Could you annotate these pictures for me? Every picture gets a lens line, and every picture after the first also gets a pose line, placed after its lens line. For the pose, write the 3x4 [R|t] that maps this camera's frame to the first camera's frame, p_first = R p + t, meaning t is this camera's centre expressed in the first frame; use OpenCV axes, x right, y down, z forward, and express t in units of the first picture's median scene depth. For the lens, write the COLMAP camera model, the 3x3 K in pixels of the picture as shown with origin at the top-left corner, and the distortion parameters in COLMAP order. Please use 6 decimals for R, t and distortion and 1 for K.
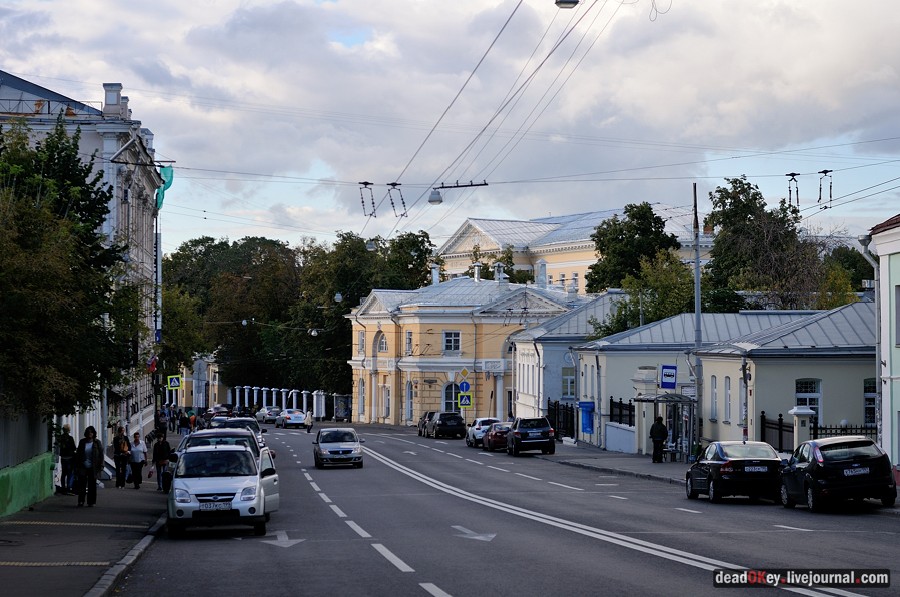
lens RADIAL K [[1976.1, 0, 449.3], [0, 1976.1, 299.8], [0, 0, 1]] dist [-0.208015, 0.000000]
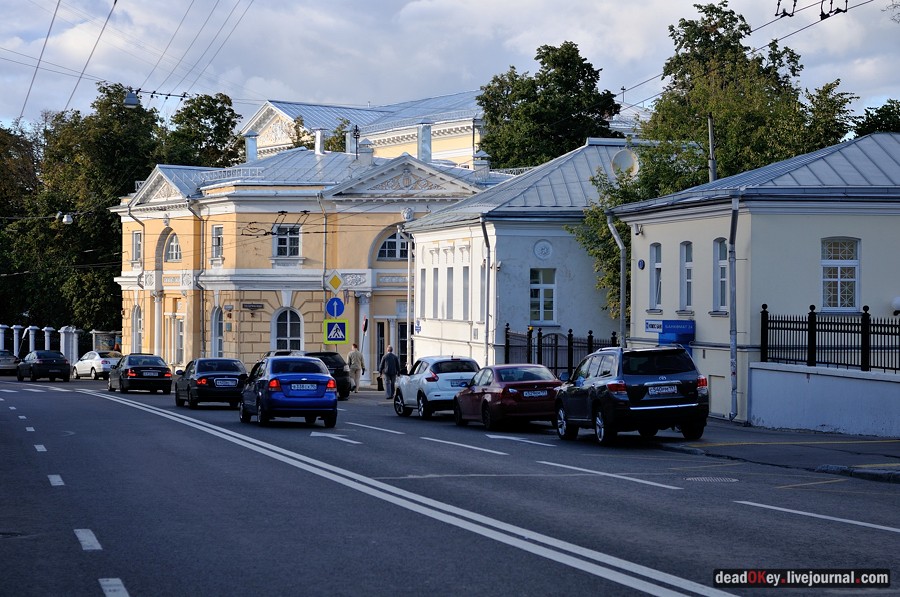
lens RADIAL K [[1976.1, 0, 450.3], [0, 1976.1, 298.1], [0, 0, 1]] dist [-0.208015, 0.000000]
pose [[0.991186, 0.003991, 0.132418, -0.028288], [-0.006686, 0.999779, 0.019909, 0.024435], [-0.132309, -0.020619, 0.990994, 0.355912]]
